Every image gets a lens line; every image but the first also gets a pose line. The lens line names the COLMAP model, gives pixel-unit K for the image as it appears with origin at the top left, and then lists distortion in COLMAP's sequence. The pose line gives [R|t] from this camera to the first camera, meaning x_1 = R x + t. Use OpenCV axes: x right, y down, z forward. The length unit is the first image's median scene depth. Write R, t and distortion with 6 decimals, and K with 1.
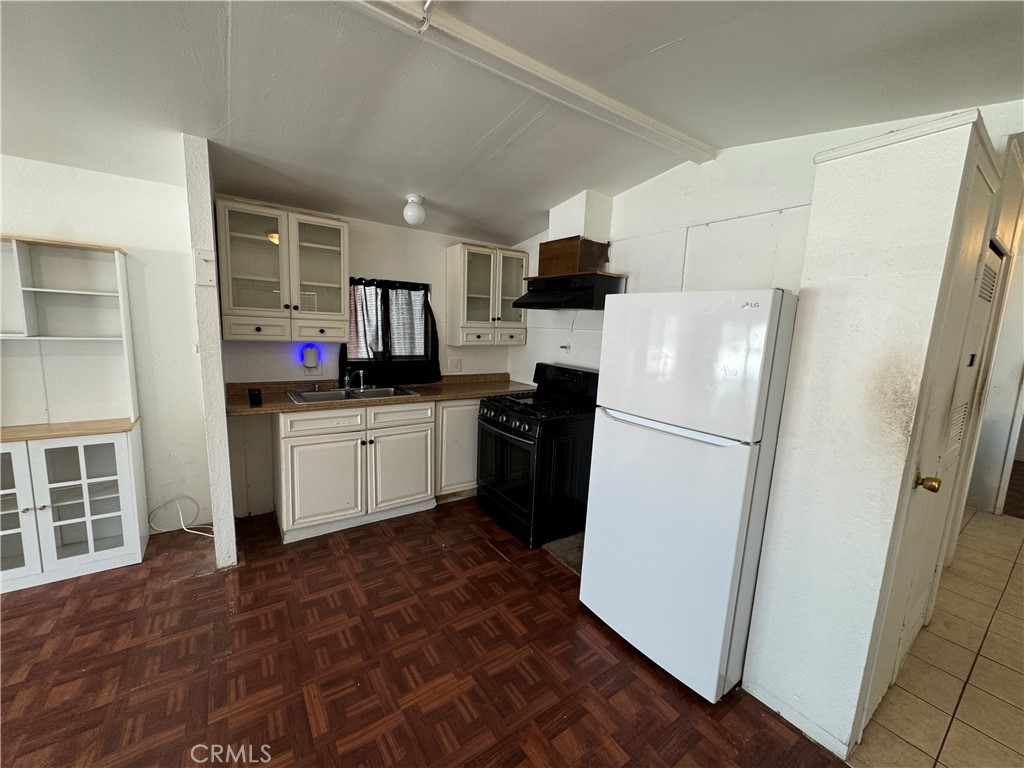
lens RADIAL K [[407.6, 0, 511.0], [0, 407.6, 385.7], [0, 0, 1]] dist [-0.002632, -0.000126]
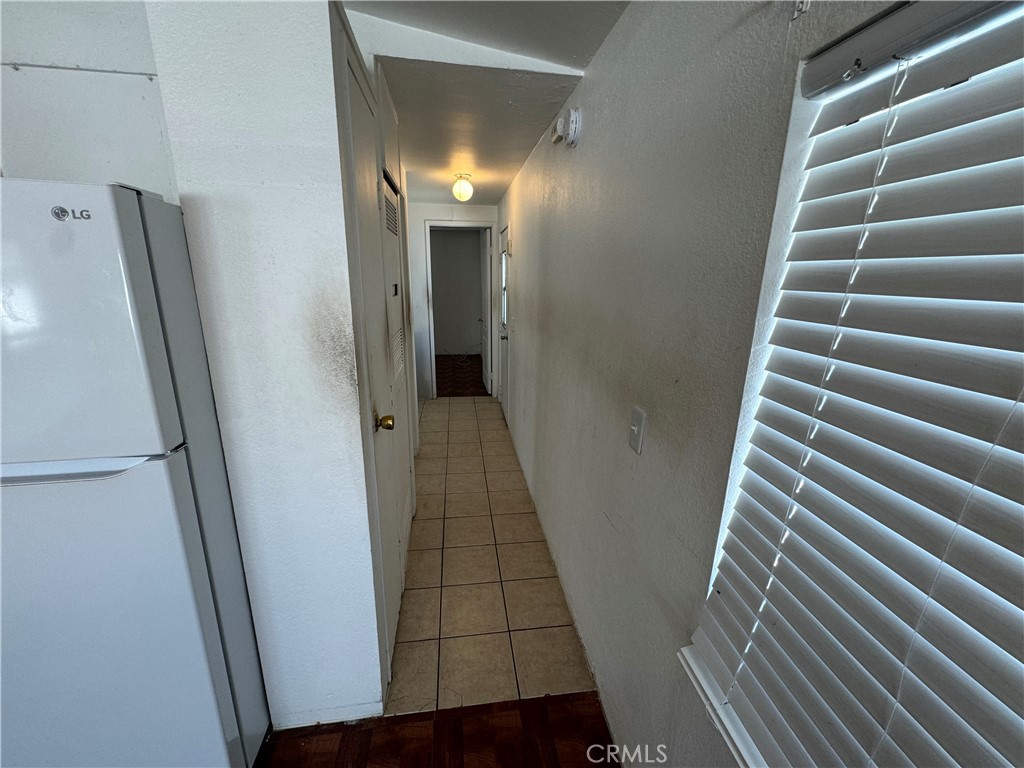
lens RADIAL K [[407.6, 0, 513.3], [0, 407.6, 385.6], [0, 0, 1]] dist [-0.002632, -0.000126]
pose [[0.449756, -0.264551, 0.853073, 0.224122], [0.131505, 0.964331, 0.229721, -0.020239], [-0.883417, 0.008865, 0.468503, 0.169212]]
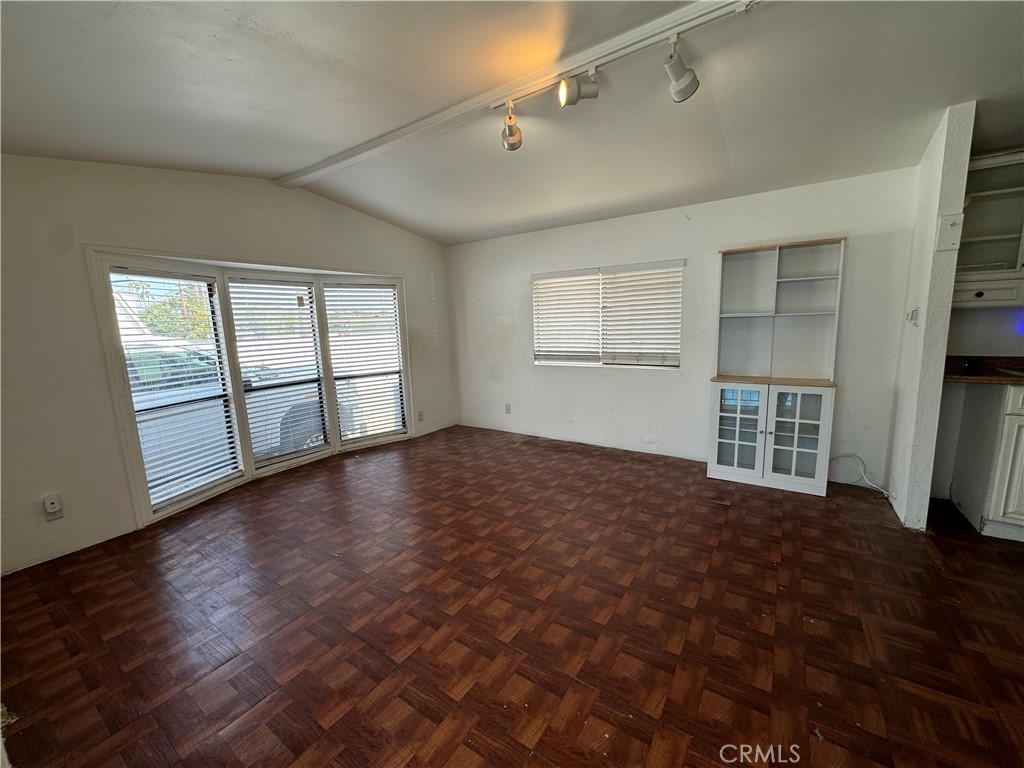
lens RADIAL K [[407.6, 0, 513.8], [0, 407.6, 385.8], [0, 0, 1]] dist [-0.002632, -0.000126]
pose [[0.353069, 0.085982, -0.931638, -0.152744], [-0.091264, 0.994185, 0.057168, 0.136287], [0.931135, 0.064840, 0.358863, -0.363631]]
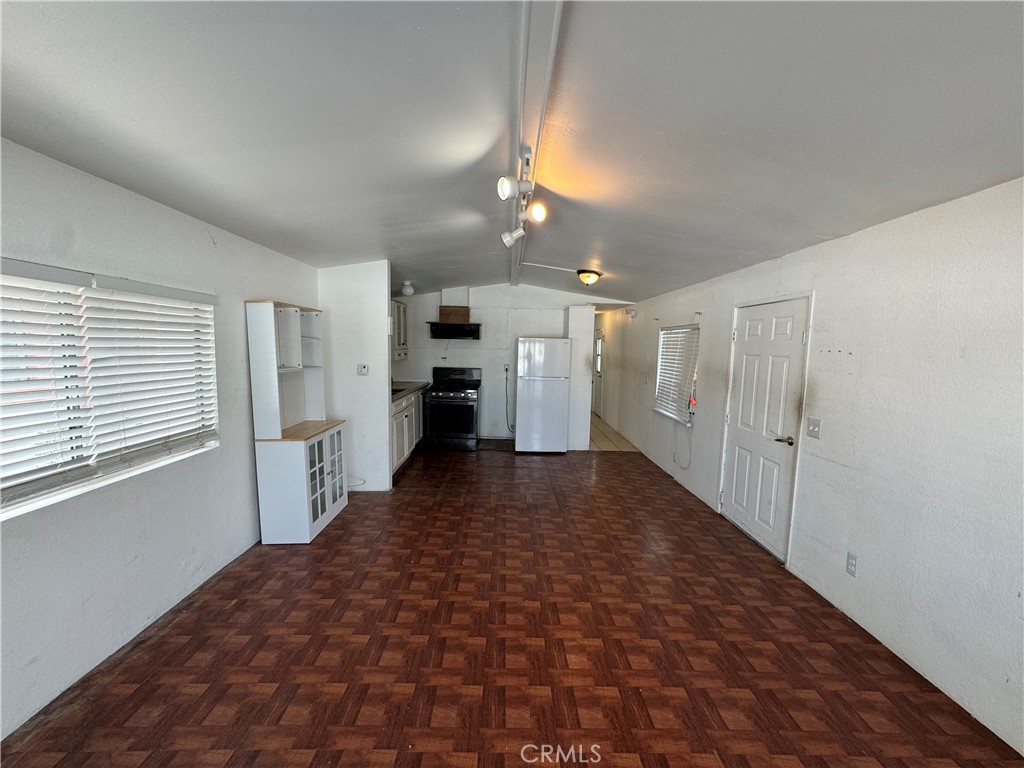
lens RADIAL K [[407.6, 0, 509.4], [0, 407.6, 385.5], [0, 0, 1]] dist [-0.002632, -0.000126]
pose [[0.568443, -0.112065, 0.815054, -2.036006], [0.128320, 0.990632, 0.046712, -0.028627], [-0.812654, 0.078034, 0.577498, -0.555198]]
